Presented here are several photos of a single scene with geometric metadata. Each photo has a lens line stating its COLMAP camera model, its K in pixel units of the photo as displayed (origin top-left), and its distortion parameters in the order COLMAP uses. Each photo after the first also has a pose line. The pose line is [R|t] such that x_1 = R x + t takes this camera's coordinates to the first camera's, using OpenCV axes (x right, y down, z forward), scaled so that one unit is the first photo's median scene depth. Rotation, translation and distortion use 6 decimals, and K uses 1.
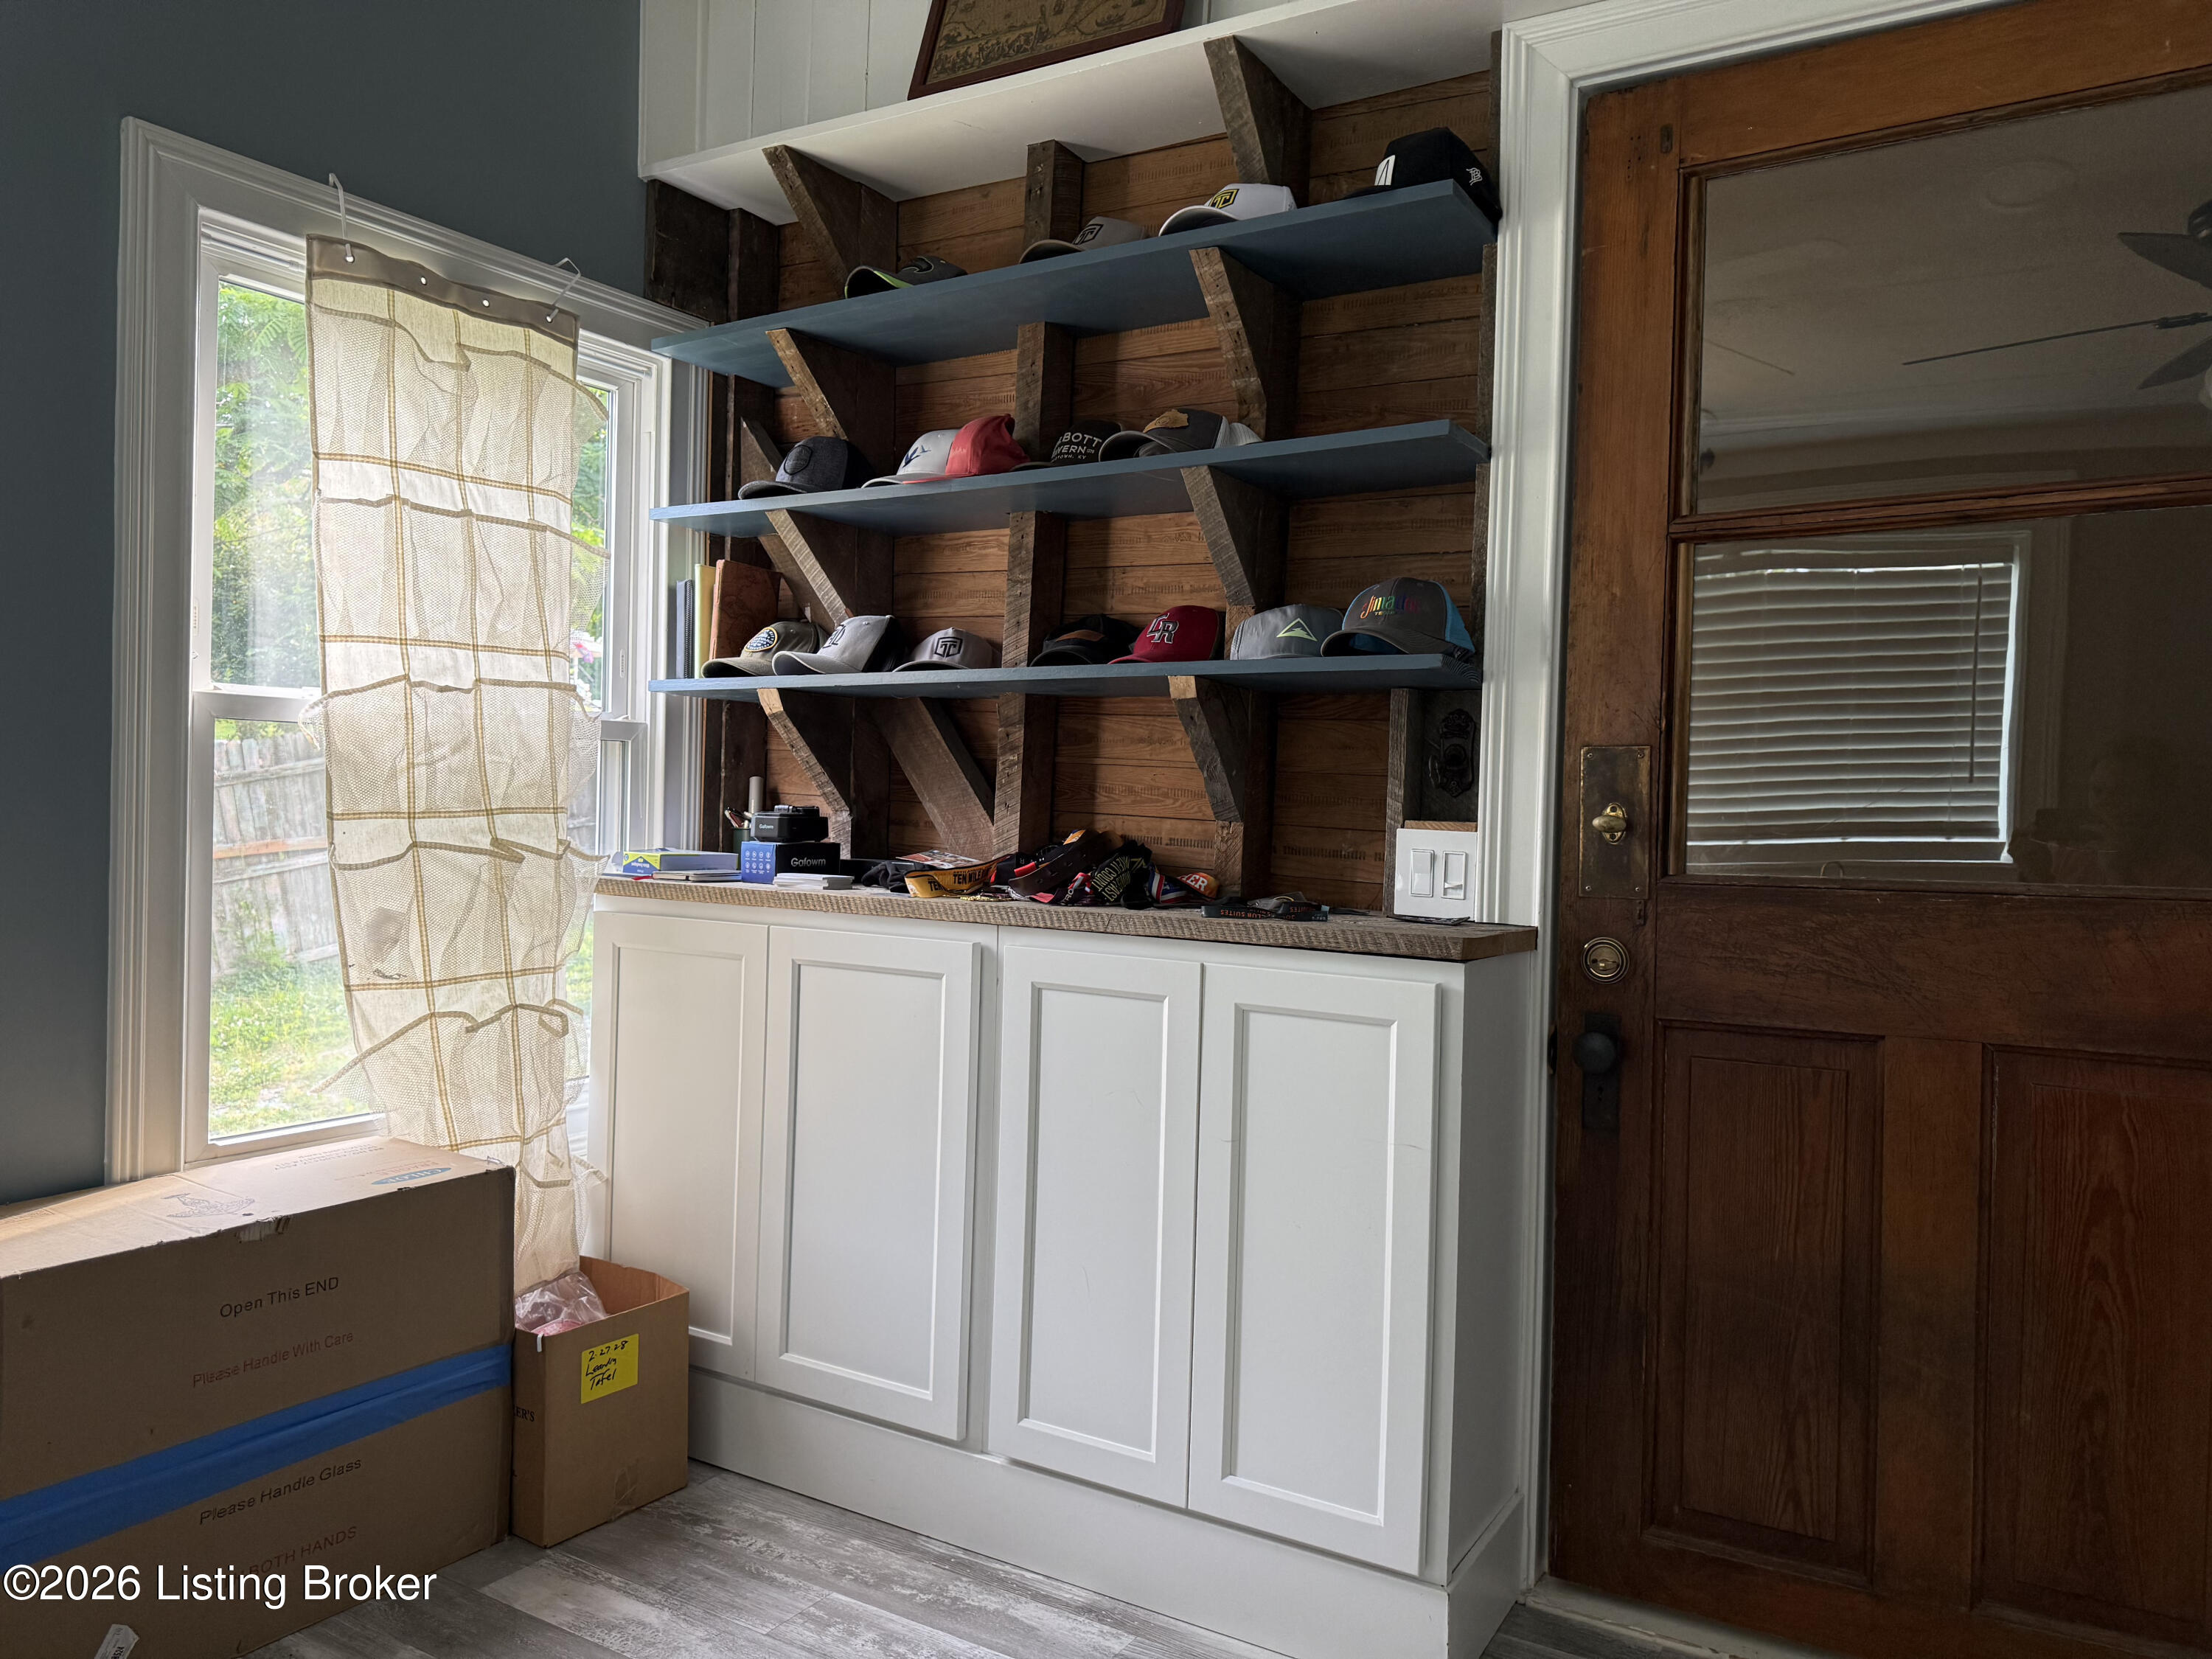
lens RADIAL K [[1565.0, 0, 1107.5], [0, 1565.0, 831.8], [0, 0, 1]] dist [-0.003400, -0.000854]
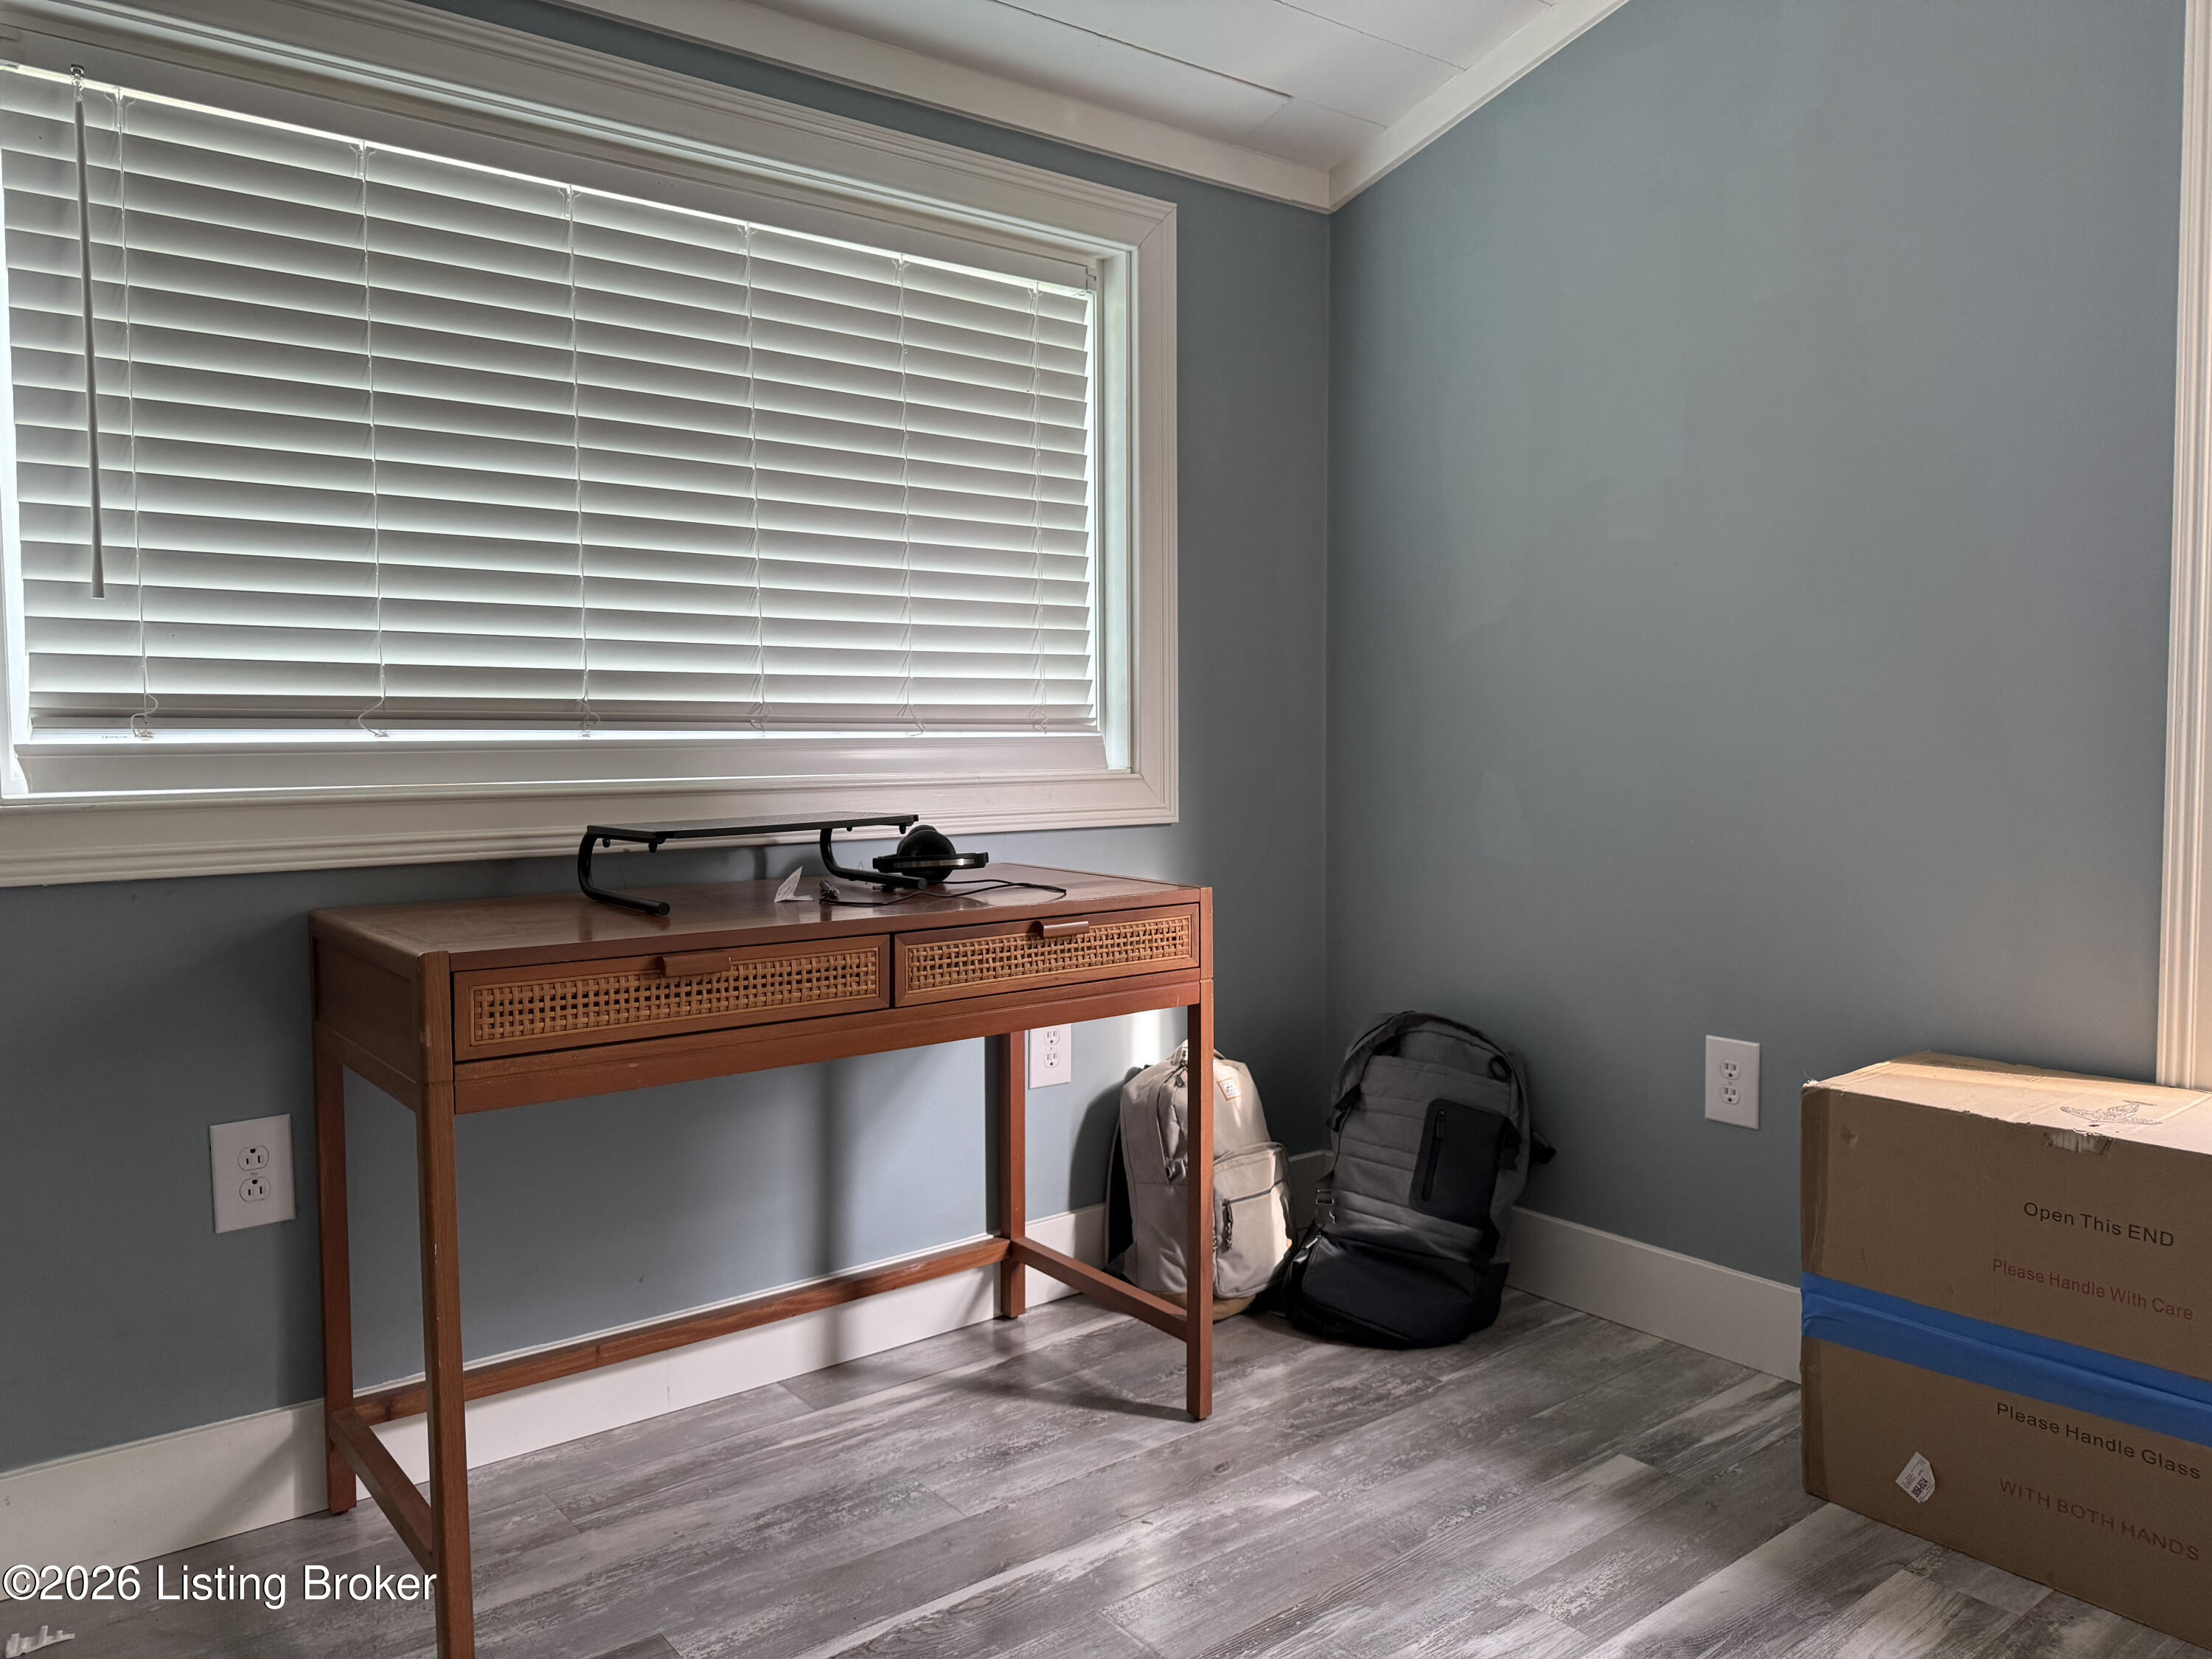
lens RADIAL K [[1565.0, 0, 1105.6], [0, 1565.0, 827.1], [0, 0, 1]] dist [-0.003400, -0.000854]
pose [[-0.340016, 0.038406, -0.939635, 0.494026], [-0.015266, 0.998809, 0.046348, 0.037764], [0.940296, 0.030103, -0.339025, 0.761156]]
